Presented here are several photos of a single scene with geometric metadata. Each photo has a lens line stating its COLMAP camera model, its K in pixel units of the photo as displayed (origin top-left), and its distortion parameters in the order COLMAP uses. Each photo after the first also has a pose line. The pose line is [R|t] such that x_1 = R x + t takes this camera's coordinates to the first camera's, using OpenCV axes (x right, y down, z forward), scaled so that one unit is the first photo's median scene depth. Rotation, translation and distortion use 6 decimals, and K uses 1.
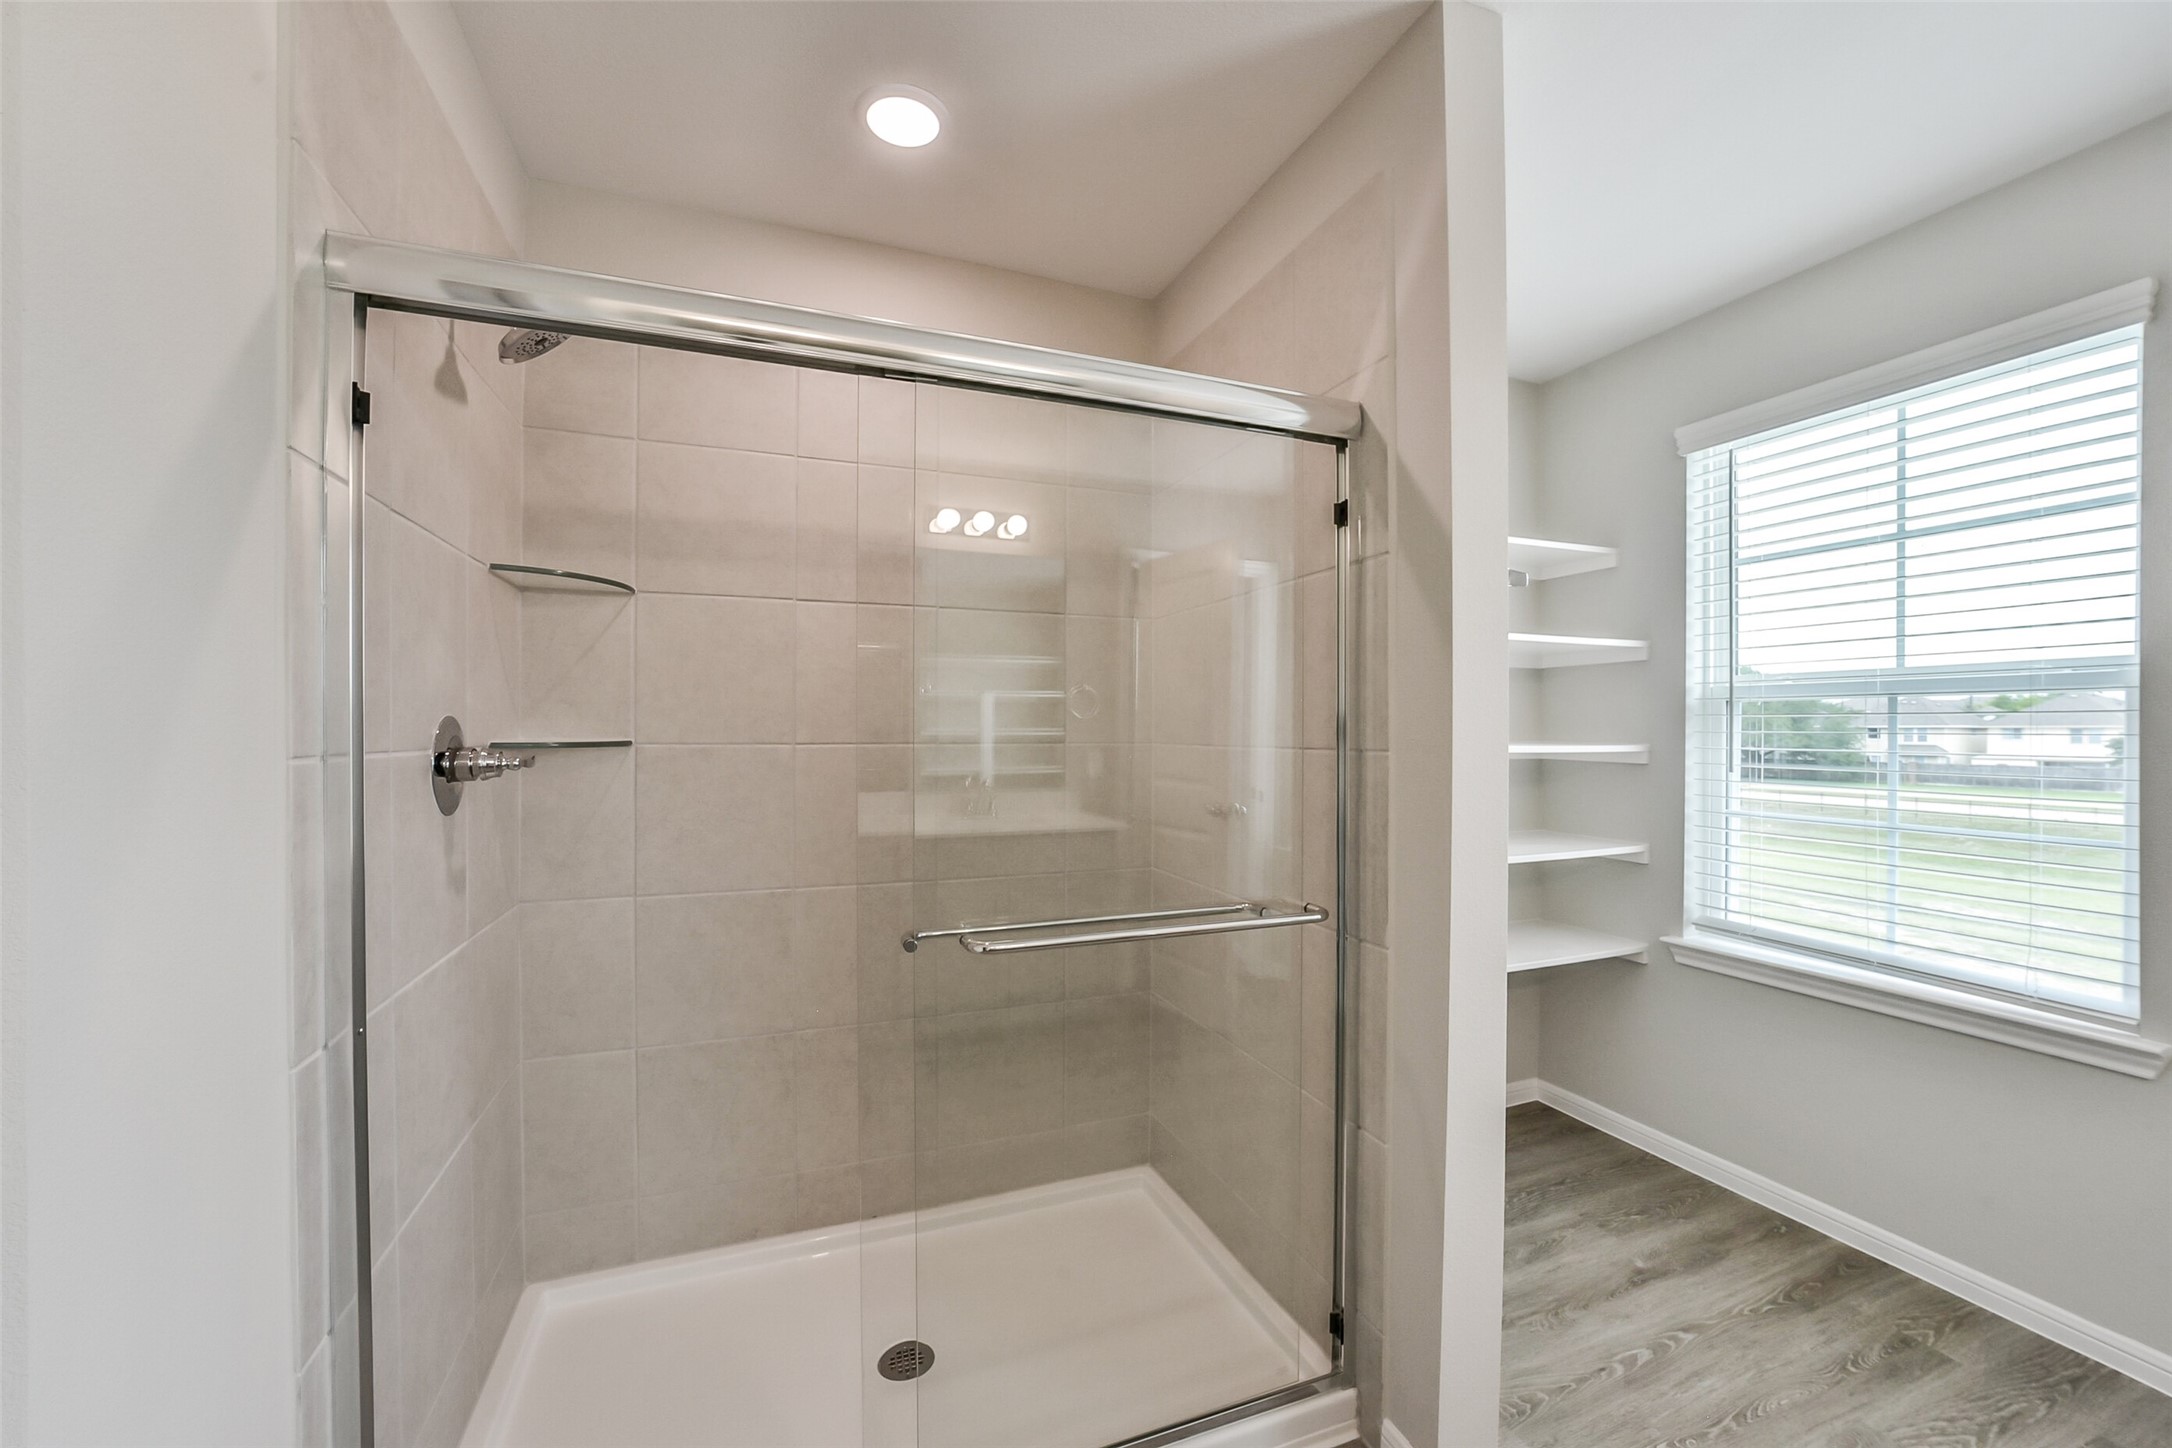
lens RADIAL K [[848.5, 0, 1092.2], [0, 848.5, 734.4], [0, 0, 1]] dist [-0.033810, 0.007092]
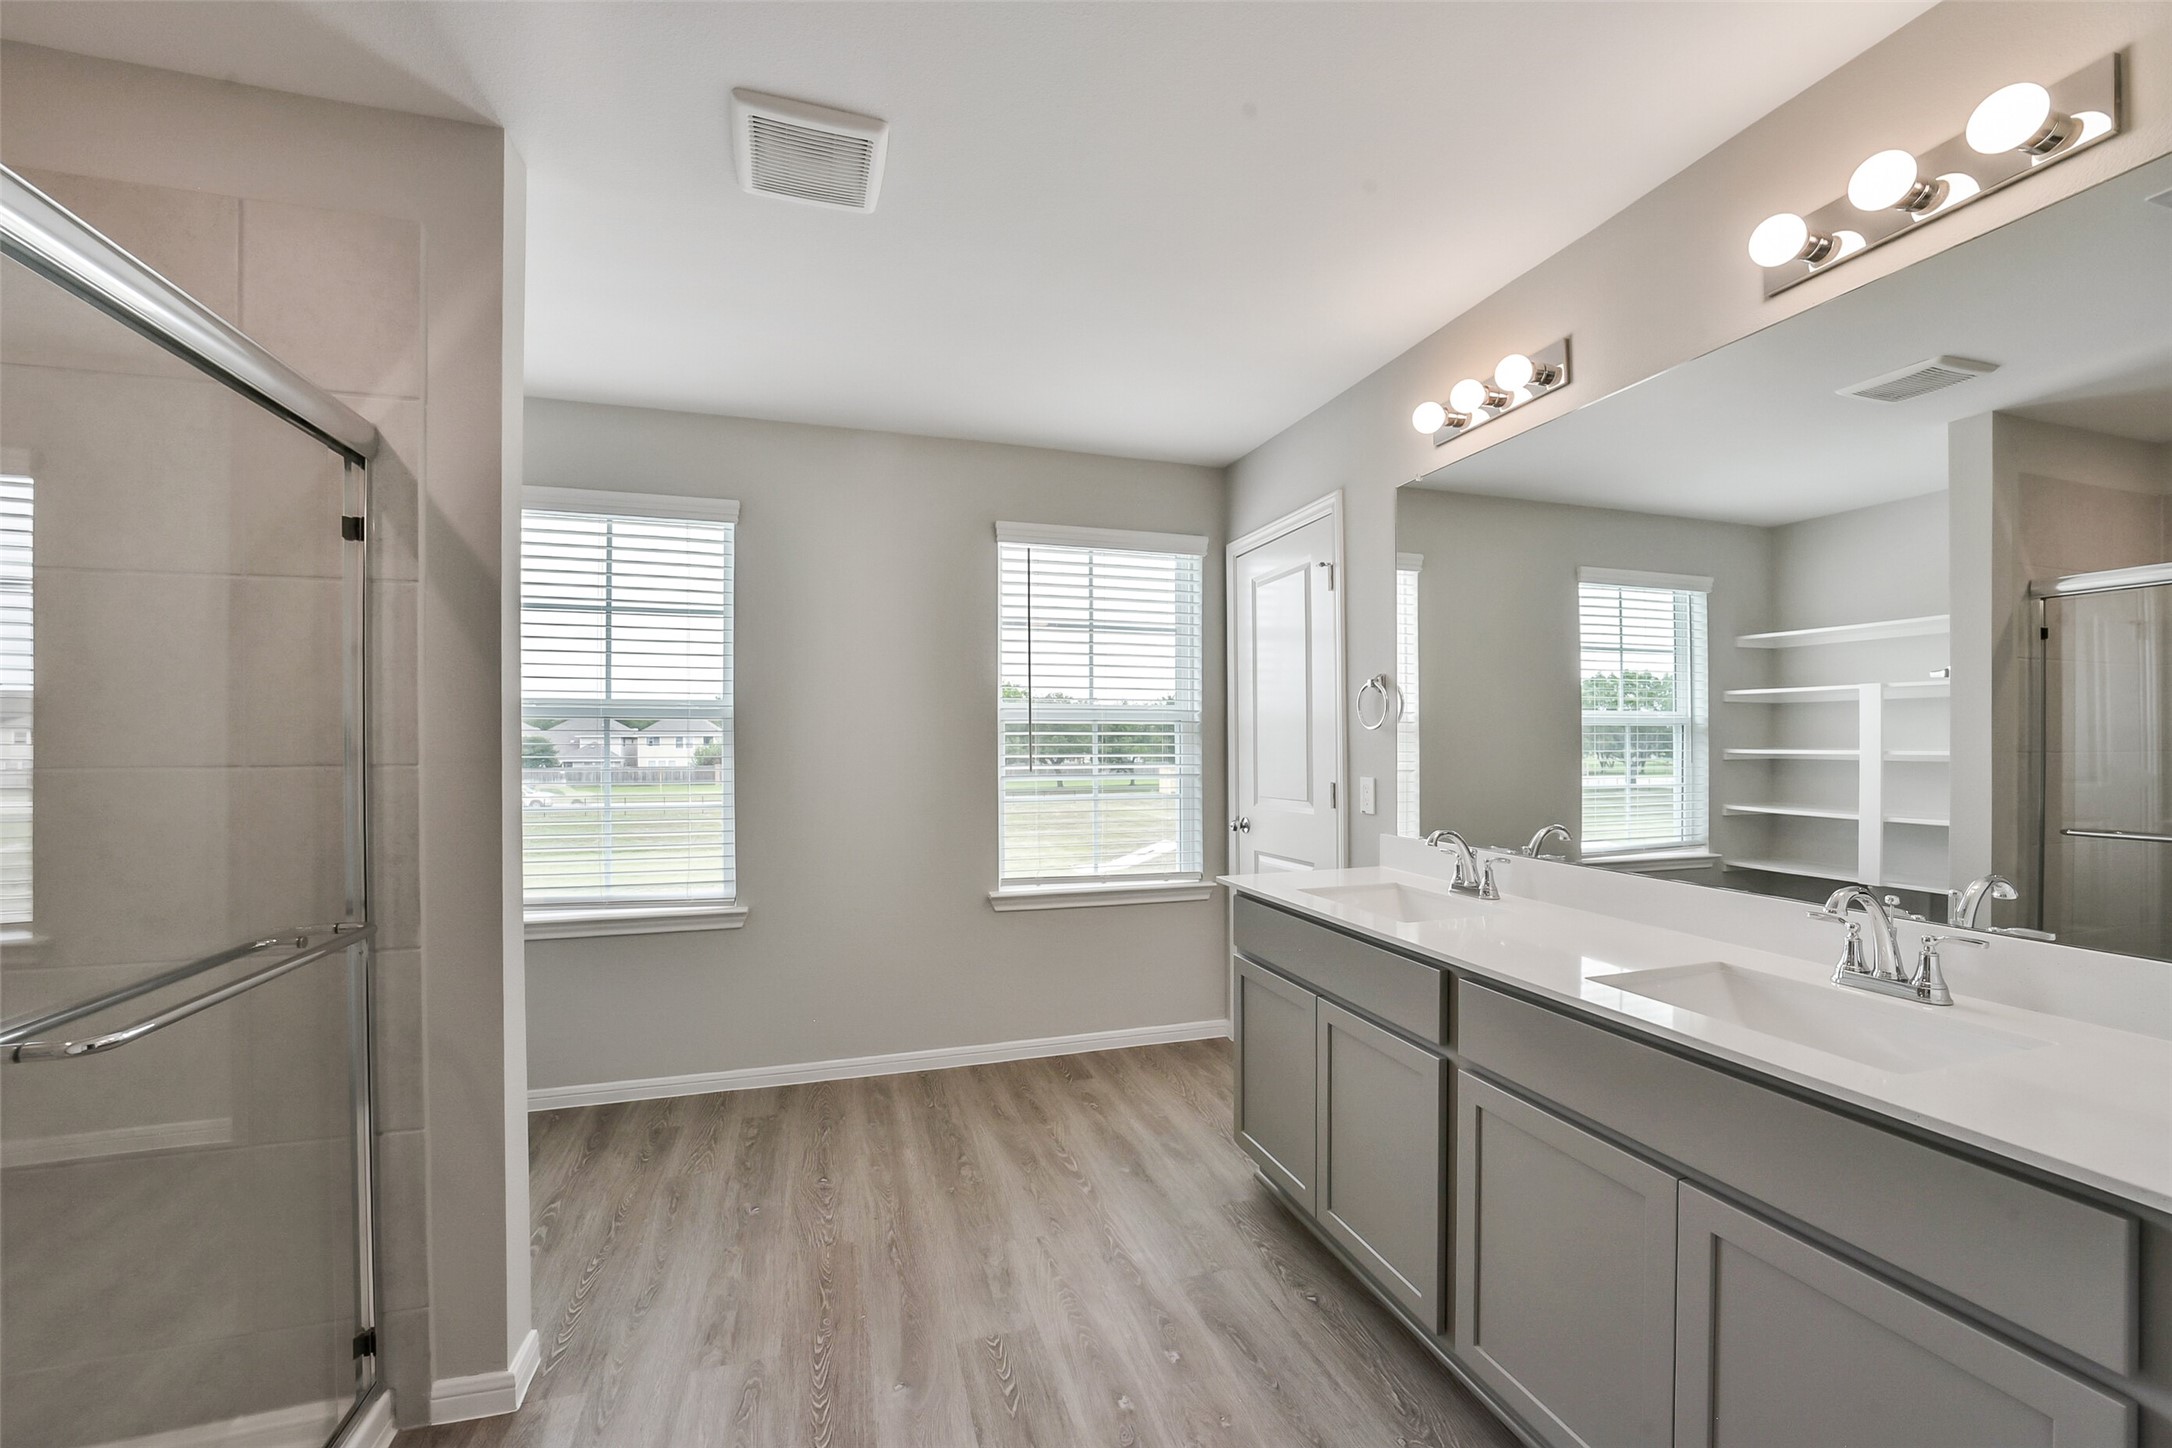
lens RADIAL K [[848.5, 0, 1092.2], [0, 848.5, 734.4], [0, 0, 1]] dist [-0.033810, 0.007092]
pose [[0.061532, 0.005558, 0.998090, -0.593121], [0.006590, 0.999960, -0.005975, -0.006231], [-0.998083, 0.006945, 0.061493, 0.065515]]
